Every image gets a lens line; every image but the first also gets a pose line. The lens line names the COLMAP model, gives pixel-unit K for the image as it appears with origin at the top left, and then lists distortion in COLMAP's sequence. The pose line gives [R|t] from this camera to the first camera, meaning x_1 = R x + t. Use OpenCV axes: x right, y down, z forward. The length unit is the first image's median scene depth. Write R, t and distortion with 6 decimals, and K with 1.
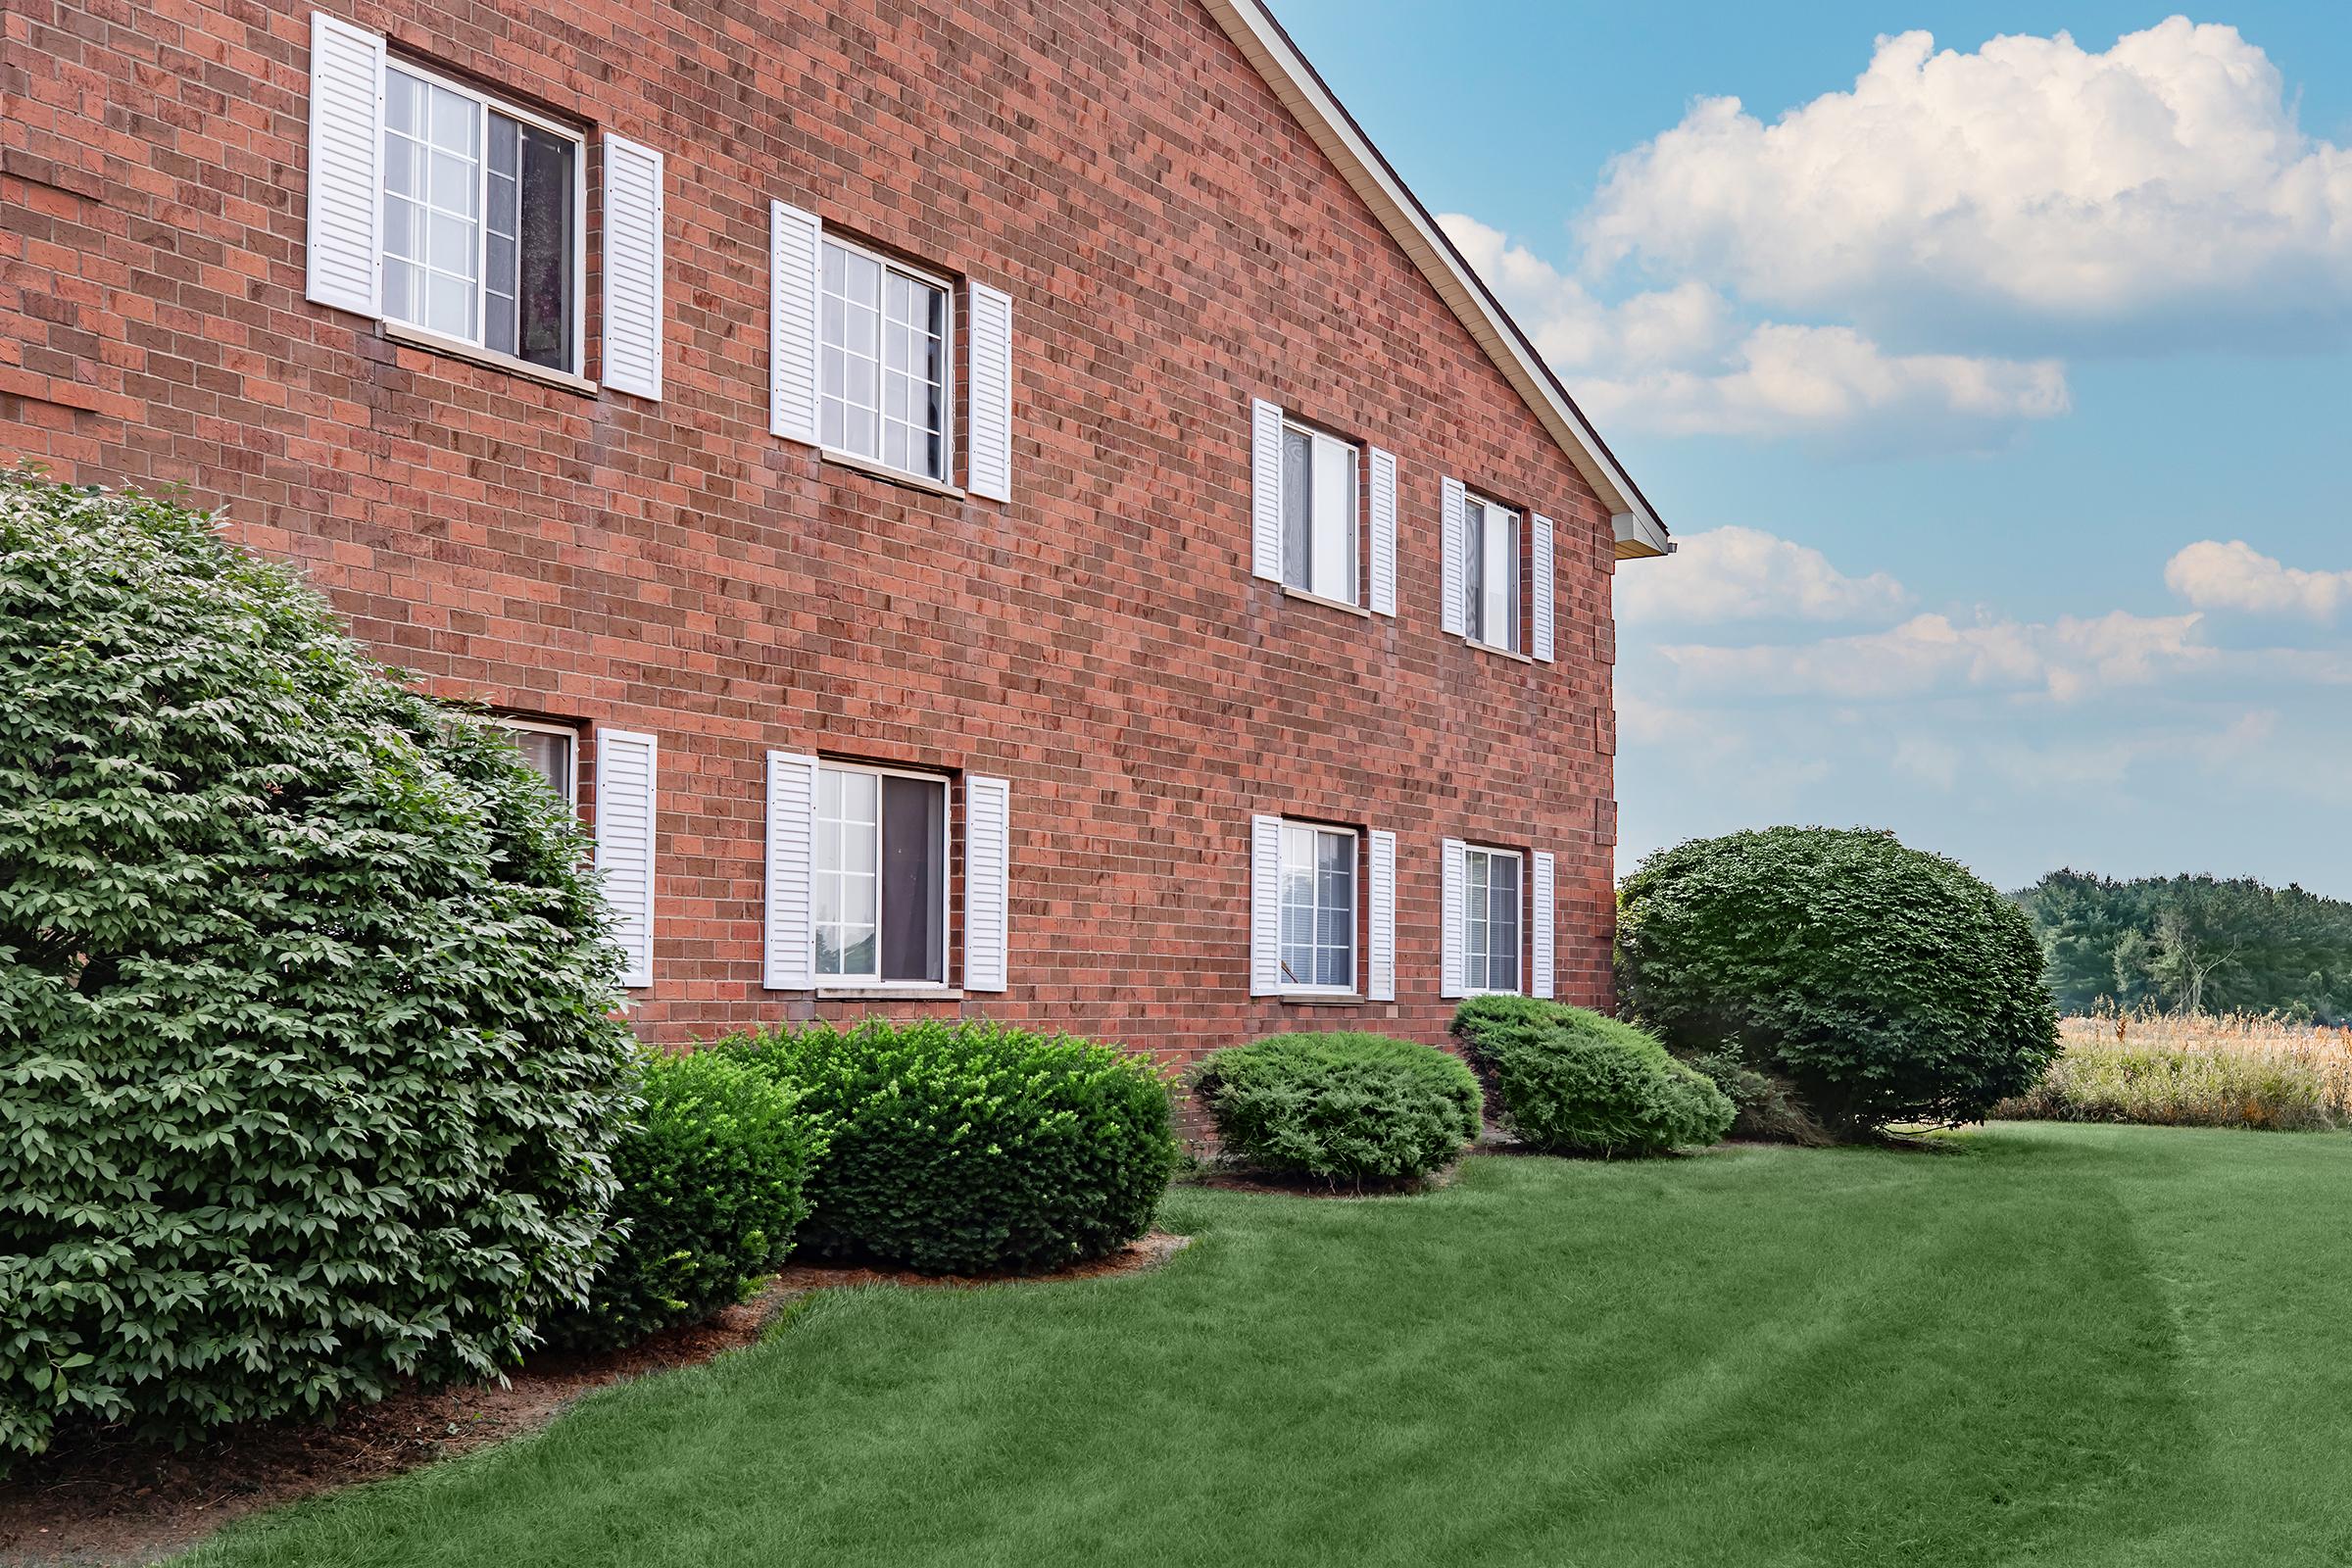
lens RADIAL K [[2386.4, 0, 1160.7], [0, 2386.4, 865.9], [0, 0, 1]] dist [0.007851, 0.000000]
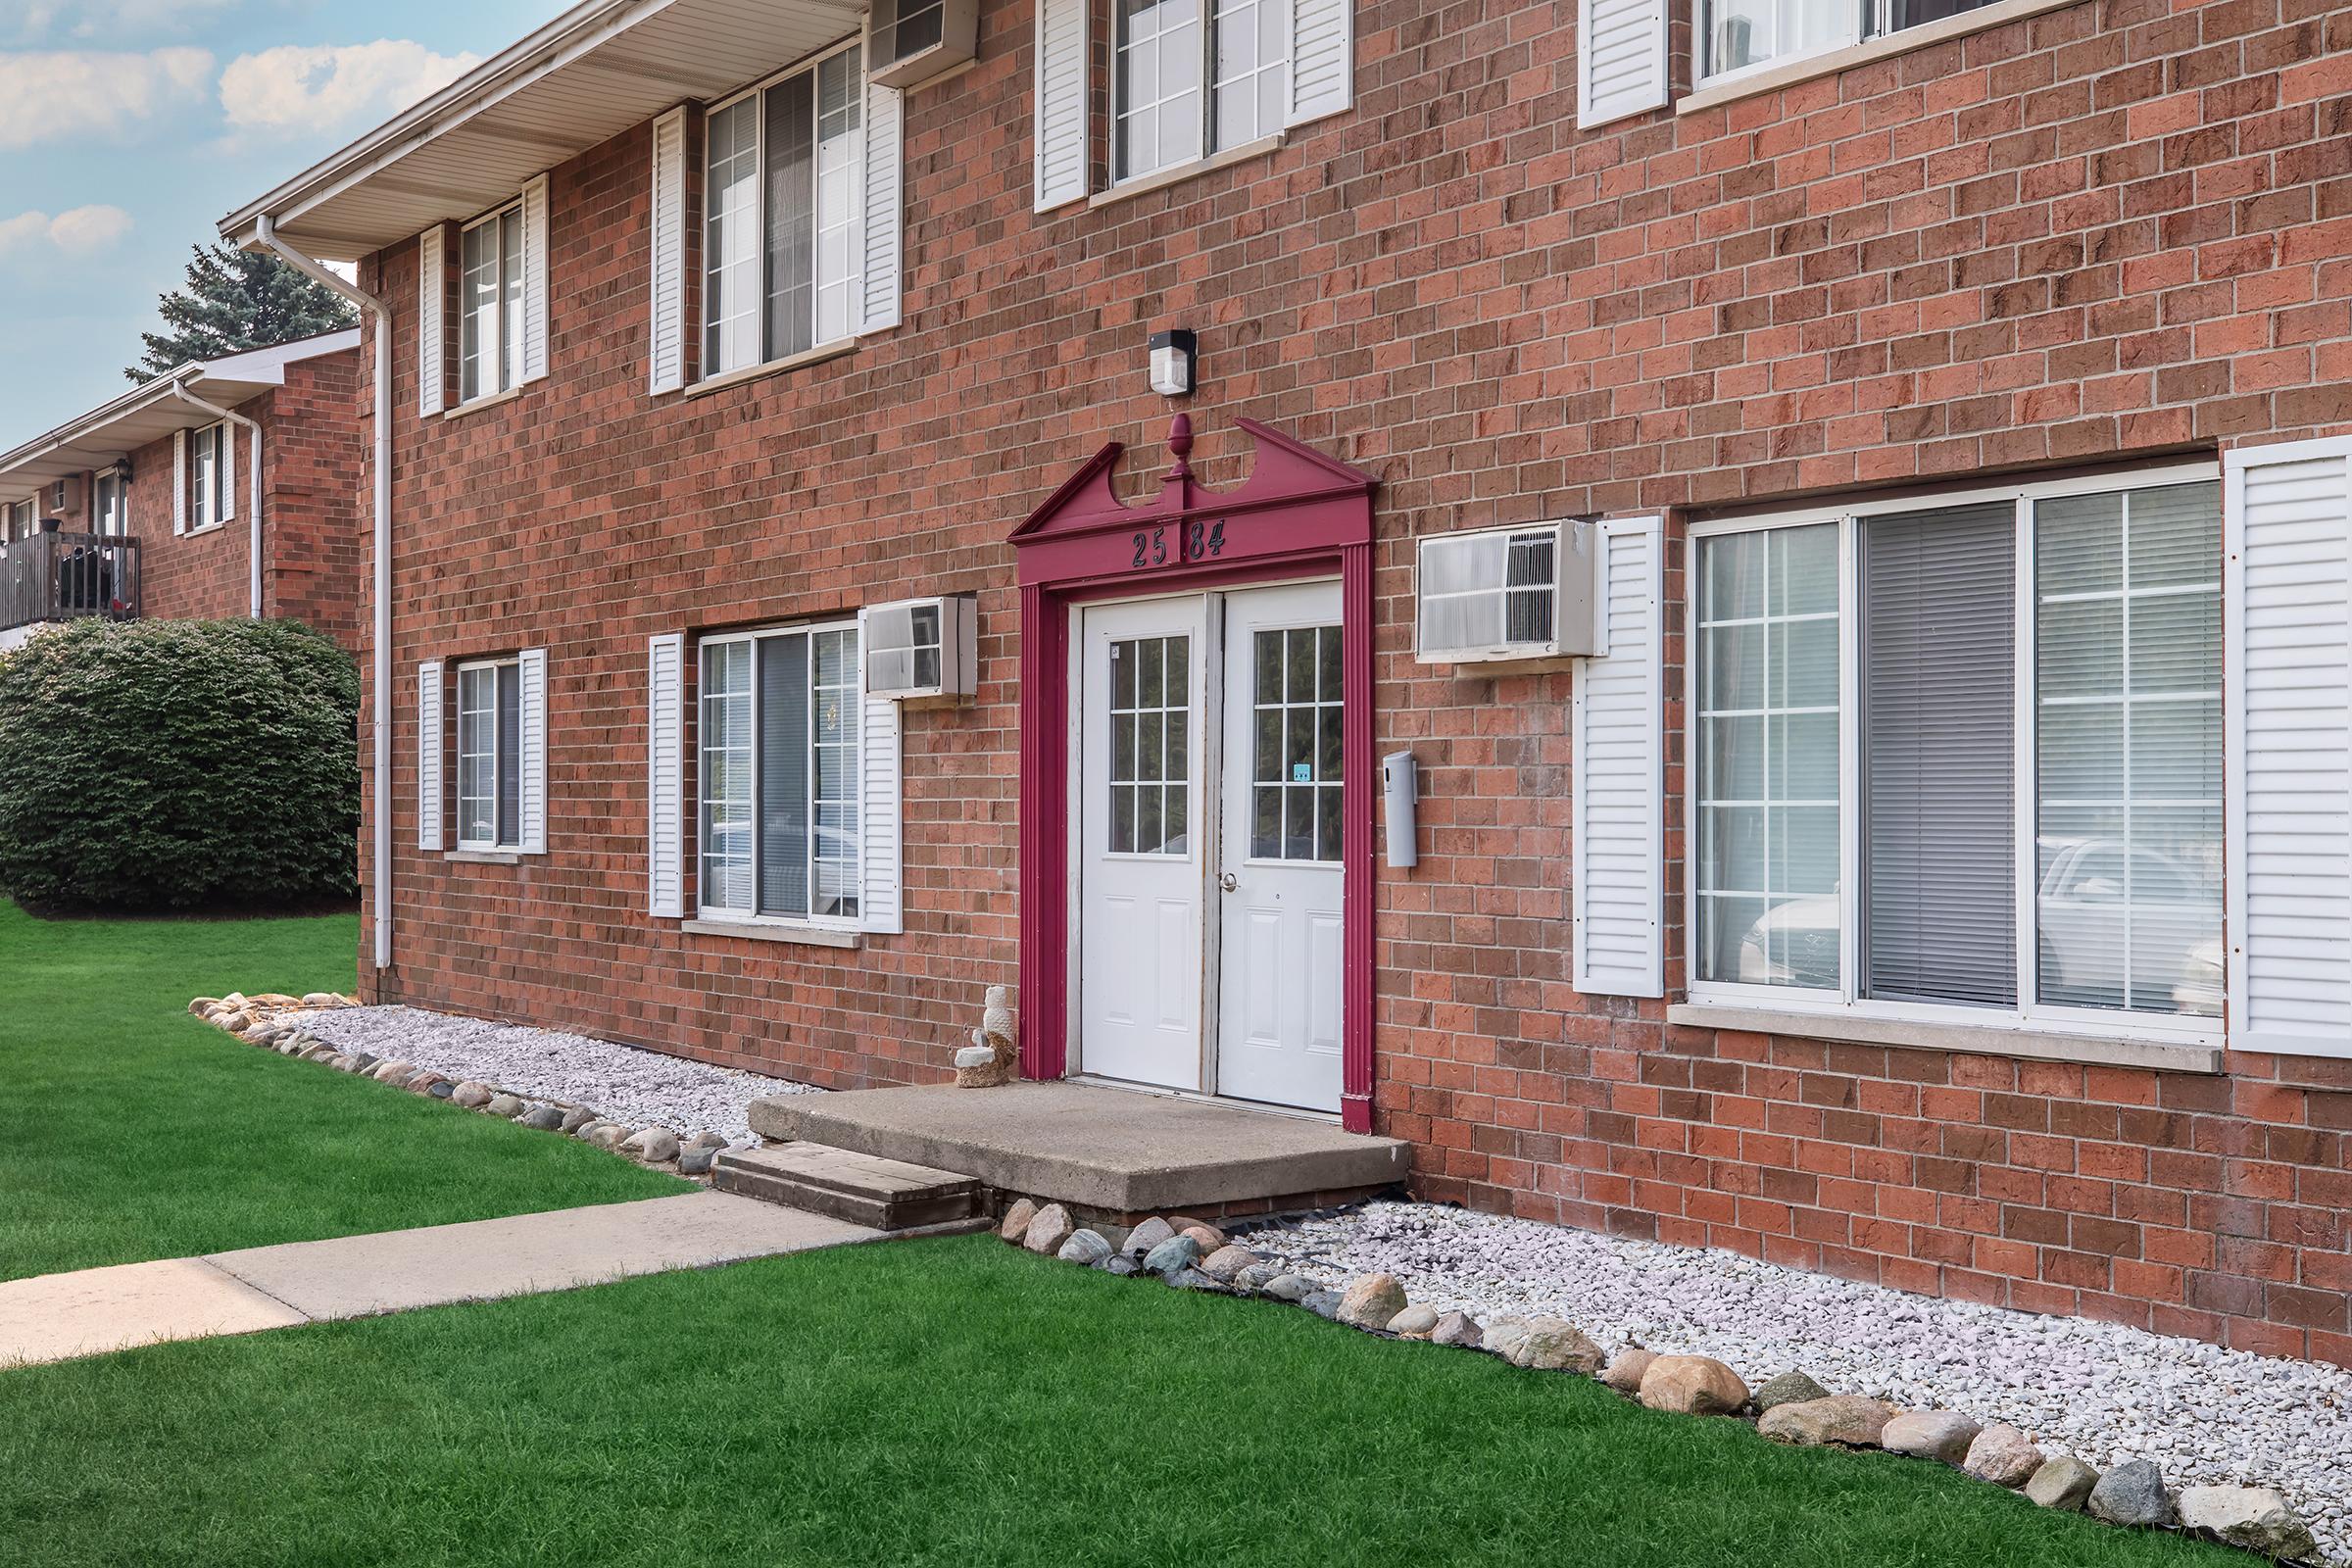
lens RADIAL K [[2433.3, 0, 1175.1], [0, 2433.3, 773.9], [0, 0, 1]] dist [-0.099643, 0.000000]
pose [[0.944740, -0.010002, -0.327668, 2.157723], [0.022420, 0.999166, 0.034141, -0.040220], [0.327053, -0.039600, 0.944176, -2.009310]]
